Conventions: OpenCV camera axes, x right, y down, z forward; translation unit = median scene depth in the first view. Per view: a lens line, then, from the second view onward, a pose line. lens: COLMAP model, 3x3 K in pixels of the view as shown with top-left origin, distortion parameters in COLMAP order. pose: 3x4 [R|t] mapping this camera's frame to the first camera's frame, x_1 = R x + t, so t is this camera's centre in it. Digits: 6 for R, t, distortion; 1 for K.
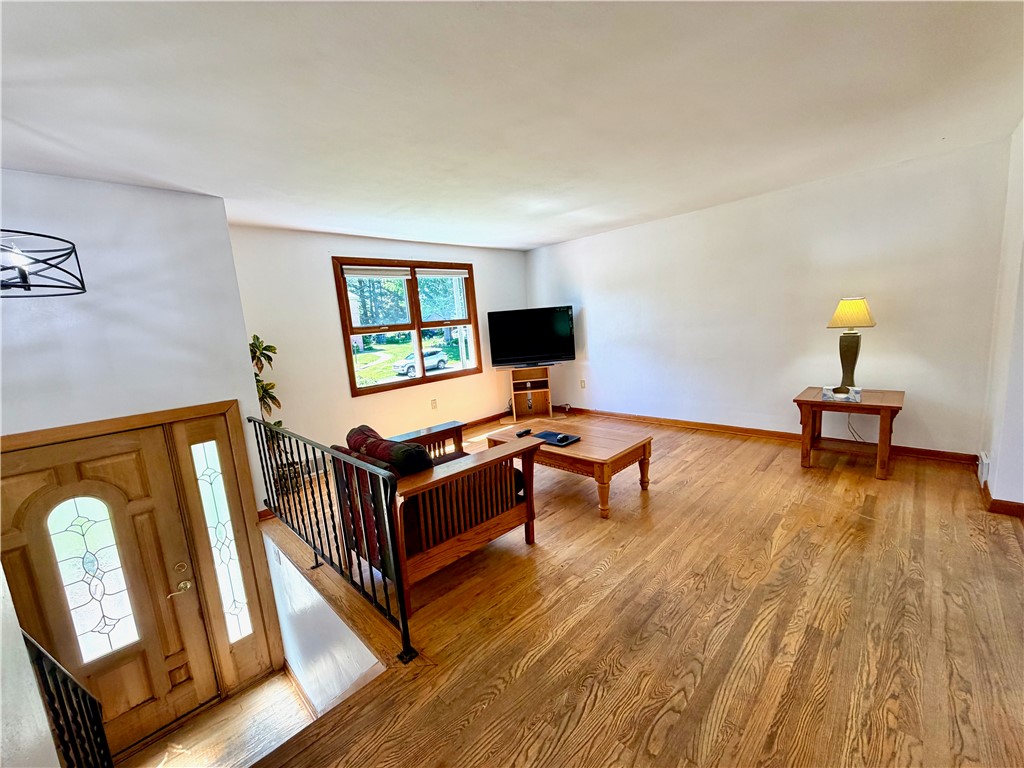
lens RADIAL K [[411.7, 0, 512.1], [0, 411.7, 382.5], [0, 0, 1]] dist [0.001886, 0.000488]
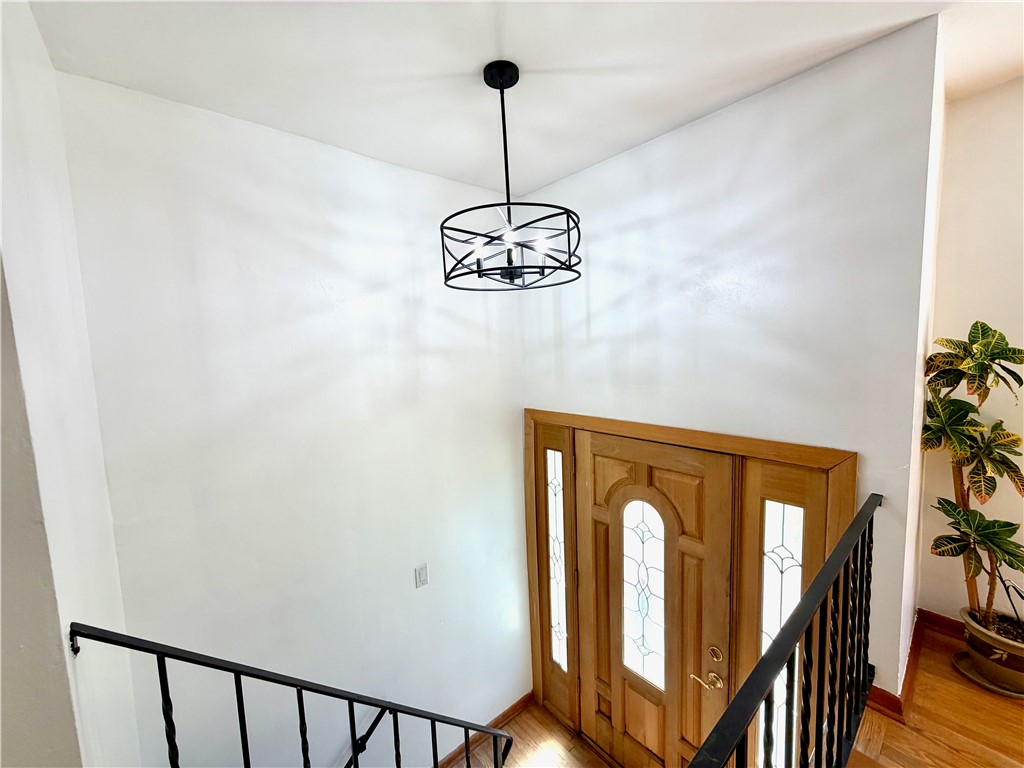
lens RADIAL K [[411.7, 0, 509.0], [0, 411.7, 384.2], [0, 0, 1]] dist [0.001886, 0.000488]
pose [[-0.078630, 0.170277, -0.982254, -0.121180], [-0.106753, 0.978201, 0.178120, -0.069146], [0.991172, 0.118864, -0.058738, 0.478215]]
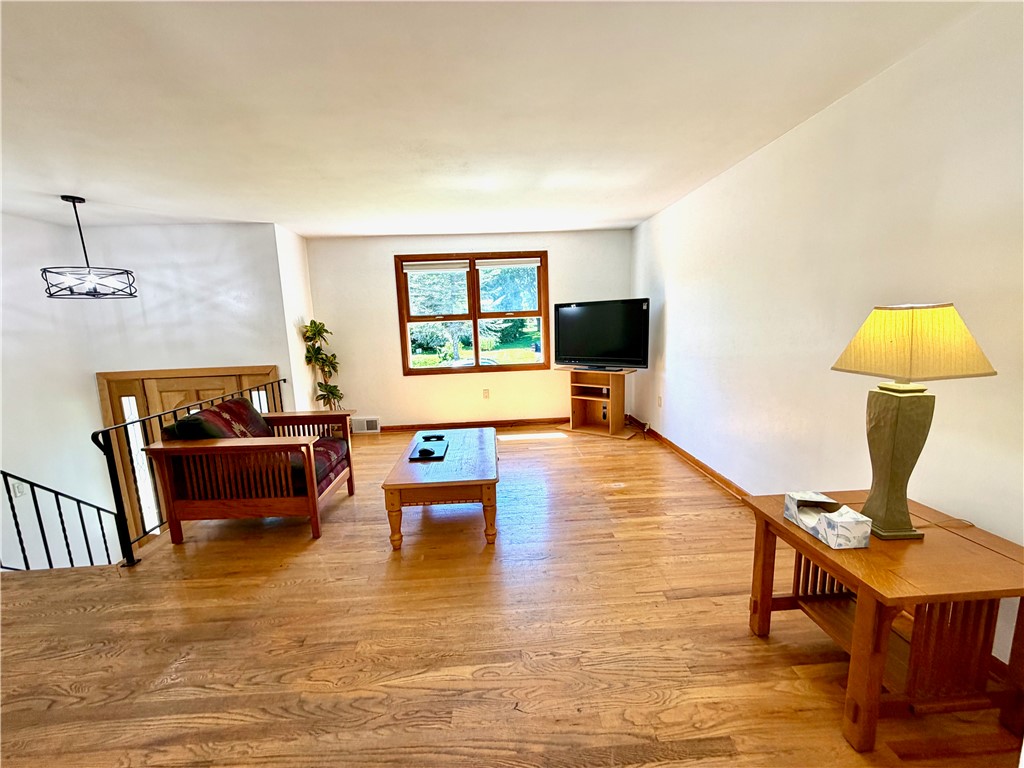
lens RADIAL K [[411.7, 0, 511.4], [0, 411.7, 384.1], [0, 0, 1]] dist [0.001886, 0.000488]
pose [[0.738490, 0.153233, -0.656622, 0.712940], [-0.119486, 0.988162, 0.096219, -0.104972], [0.663593, 0.007400, 0.748057, 0.377509]]
